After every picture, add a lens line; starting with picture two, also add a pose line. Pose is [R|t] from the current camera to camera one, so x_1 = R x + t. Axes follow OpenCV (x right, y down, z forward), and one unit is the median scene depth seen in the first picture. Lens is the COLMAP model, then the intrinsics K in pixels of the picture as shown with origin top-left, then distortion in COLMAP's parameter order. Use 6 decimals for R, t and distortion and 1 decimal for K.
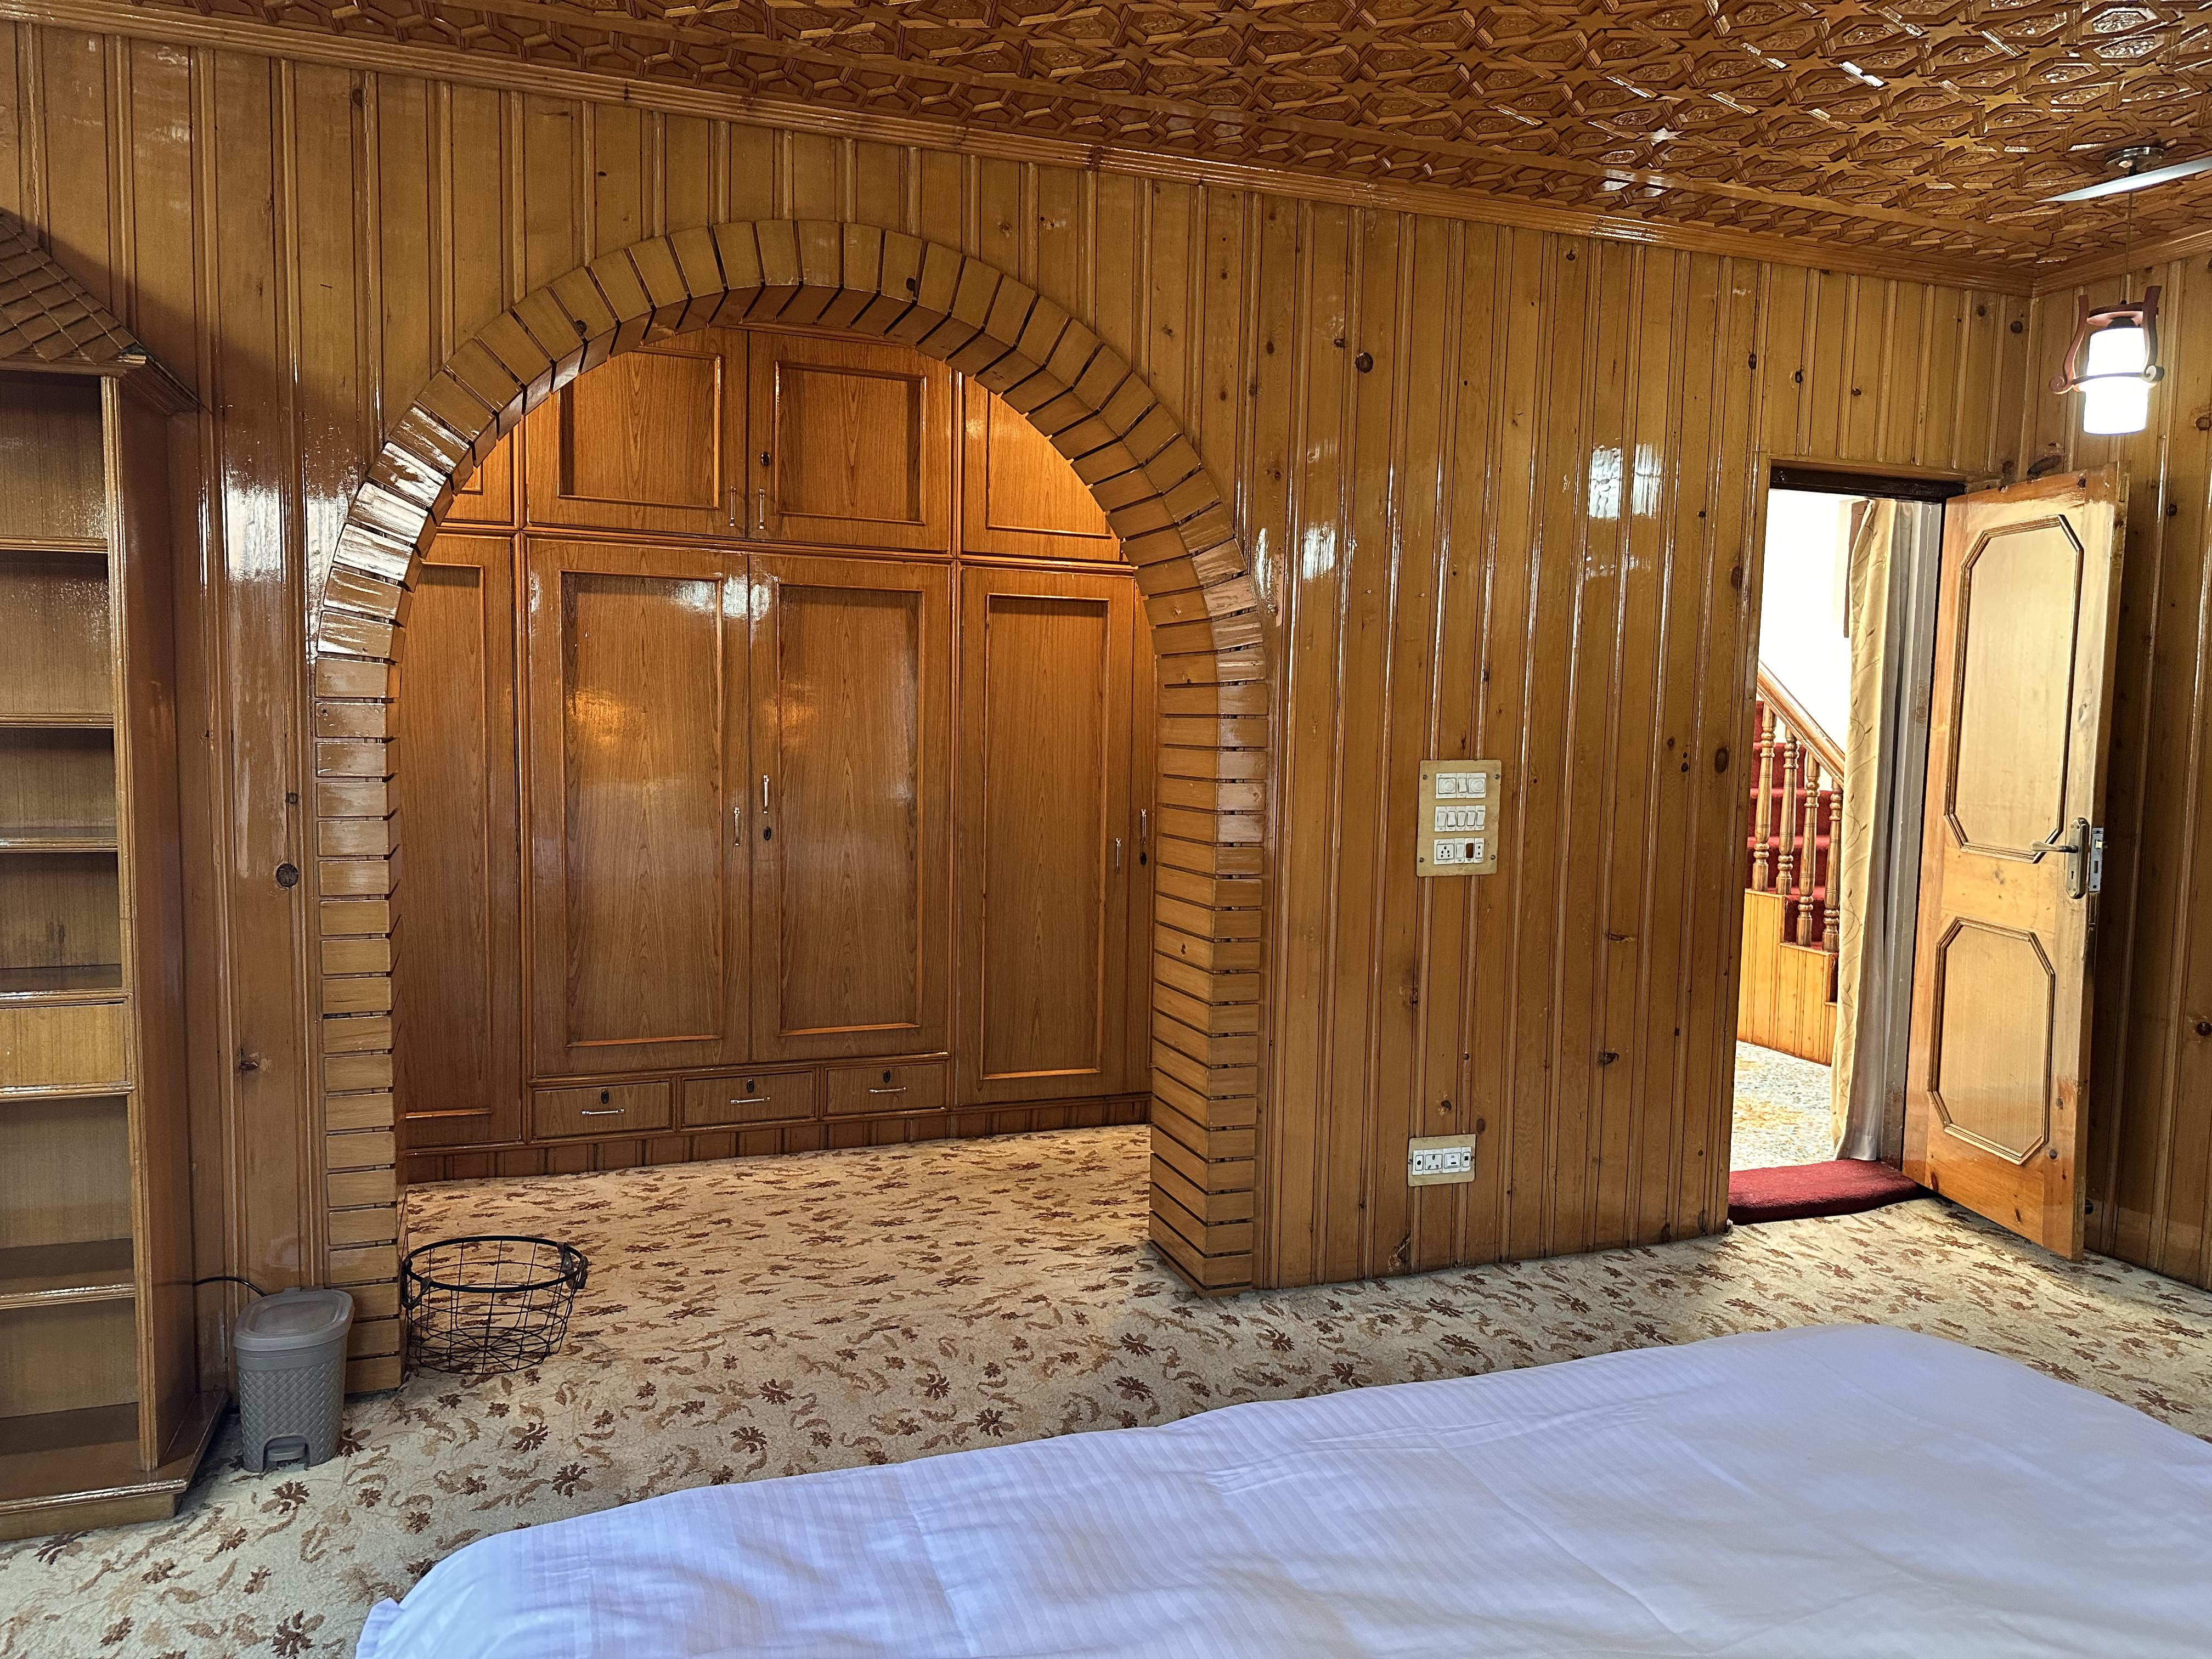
lens RADIAL K [[1509.9, 0, 1106.0], [0, 1509.9, 829.5], [0, 0, 1]] dist [0.098112, -0.137082]
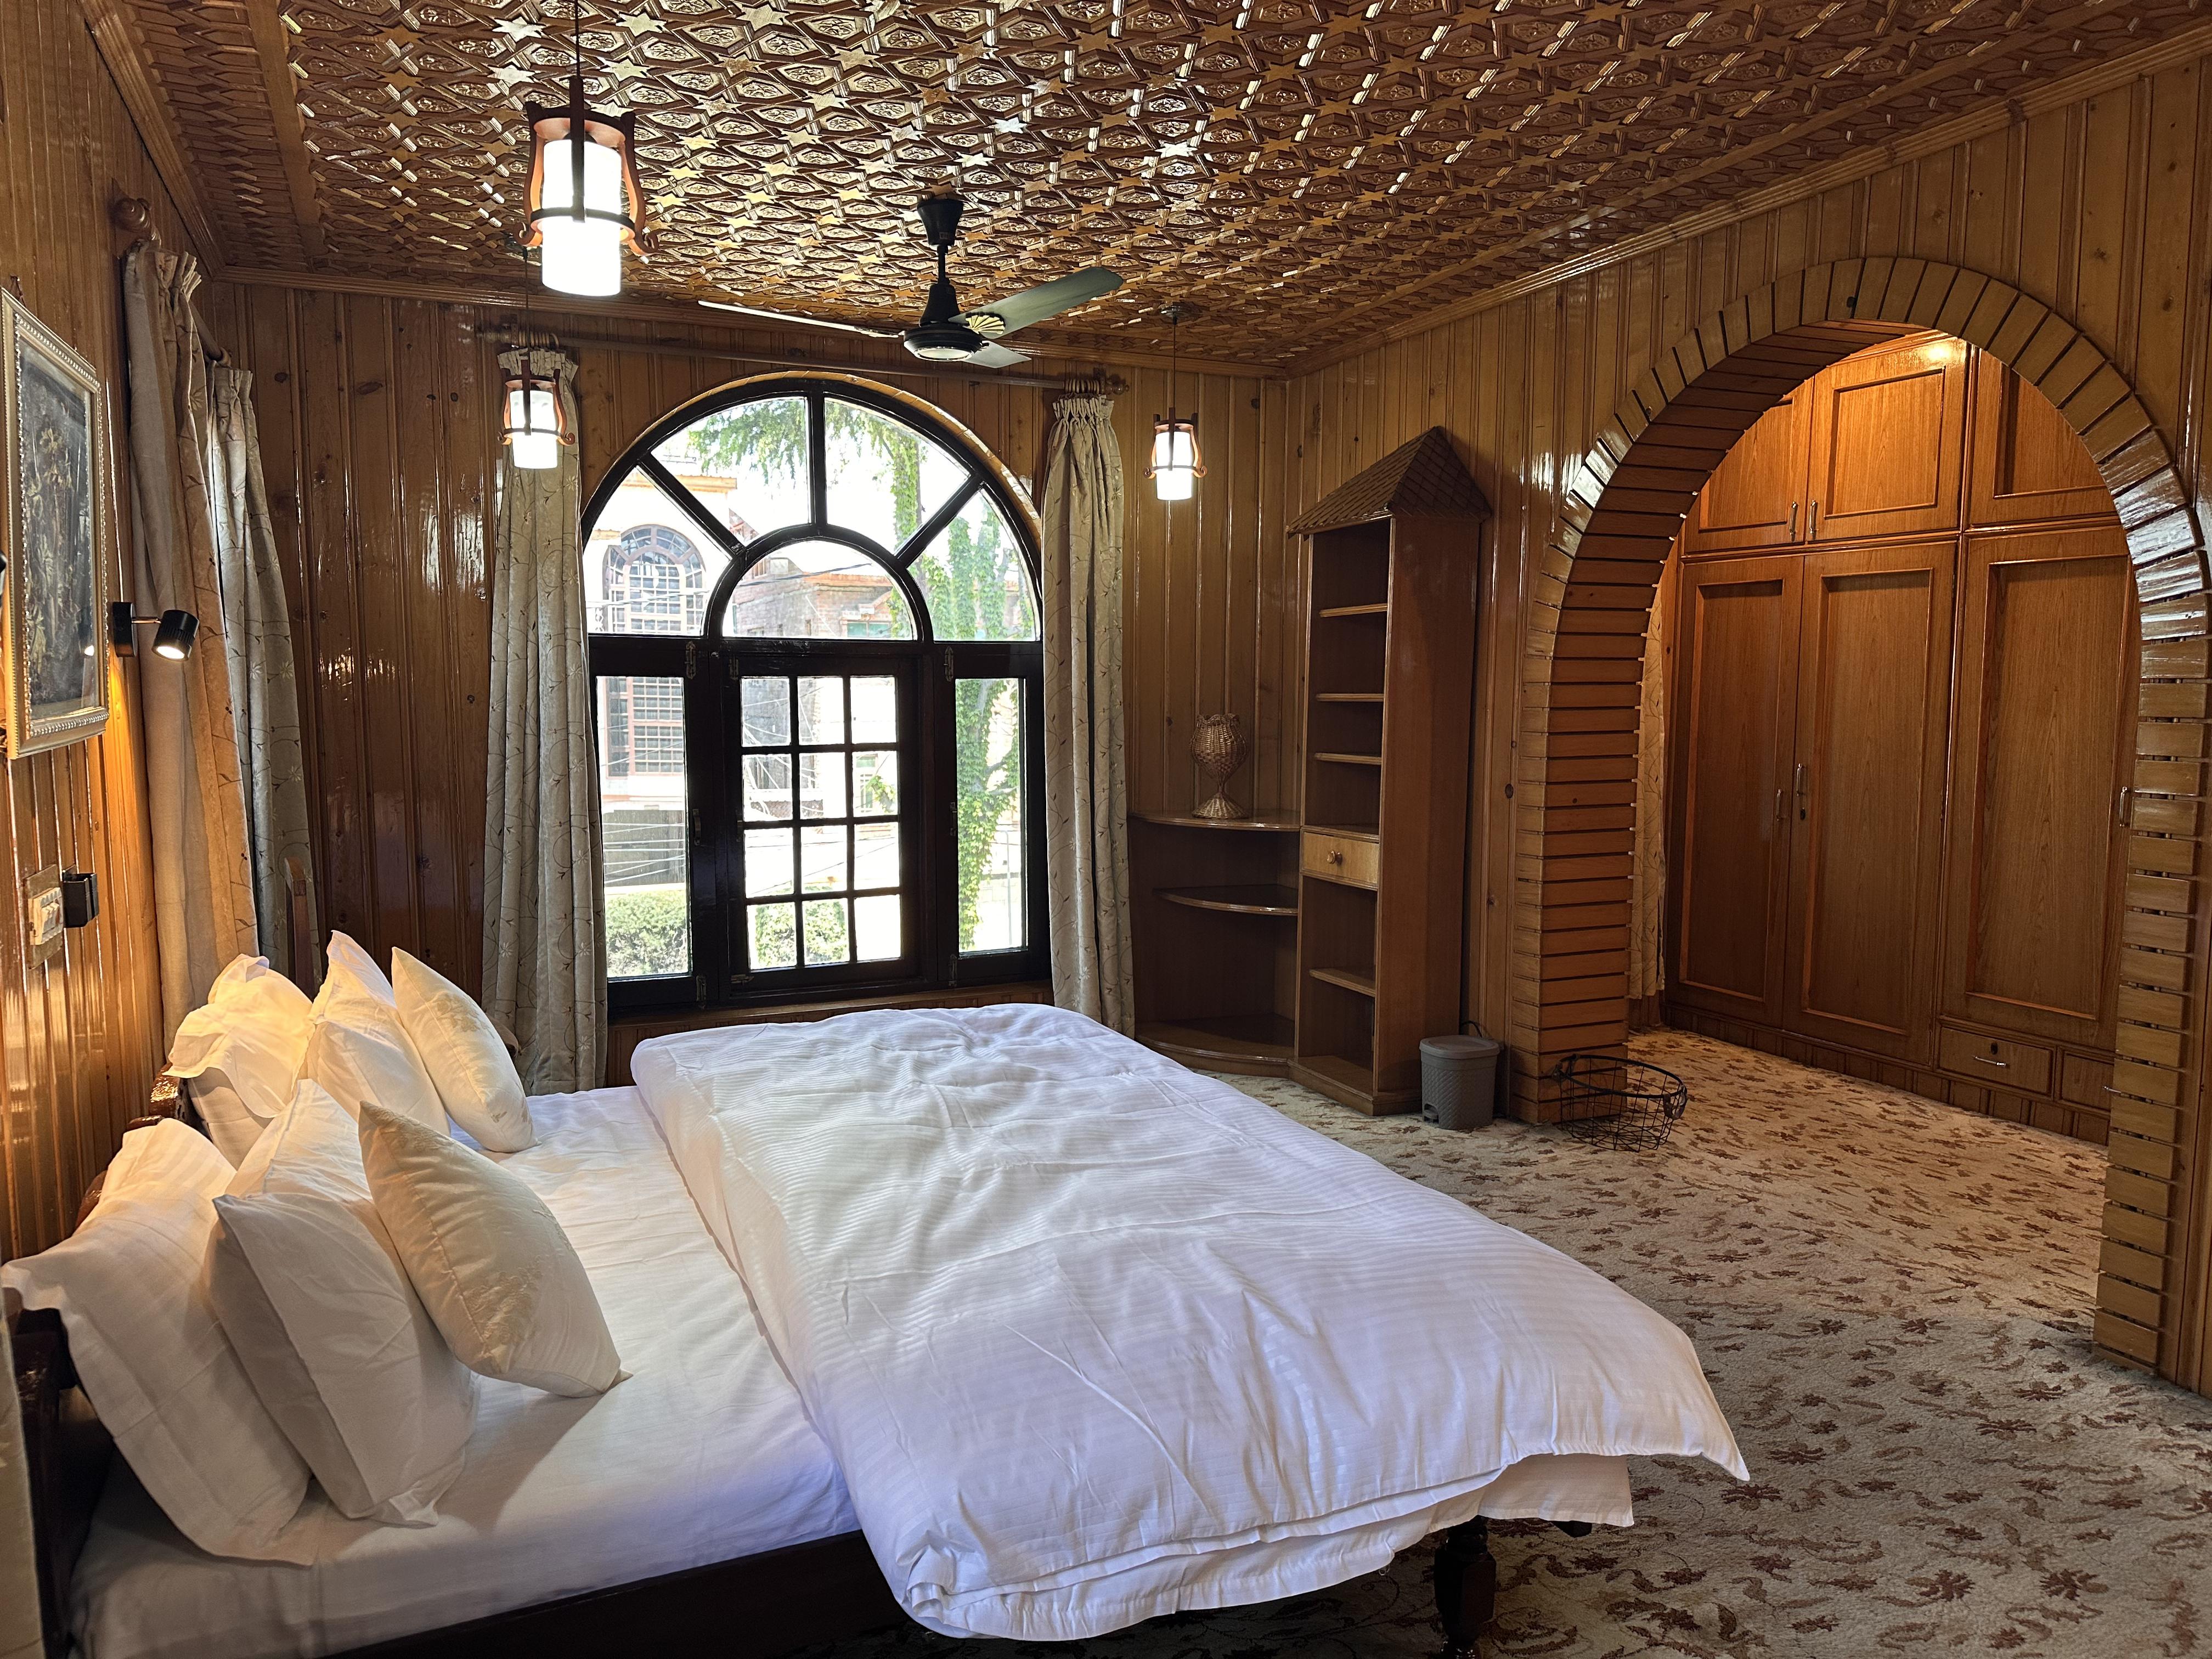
lens RADIAL K [[1563.9, 0, 1106.0], [0, 1563.9, 829.5], [0, 0, 1]] dist [-0.002680, -0.002022]
pose [[0.077196, 0.074183, -0.994252, 0.917289], [-0.073963, 0.994906, 0.068489, -0.009395], [0.994269, 0.068250, 0.082289, 0.358130]]
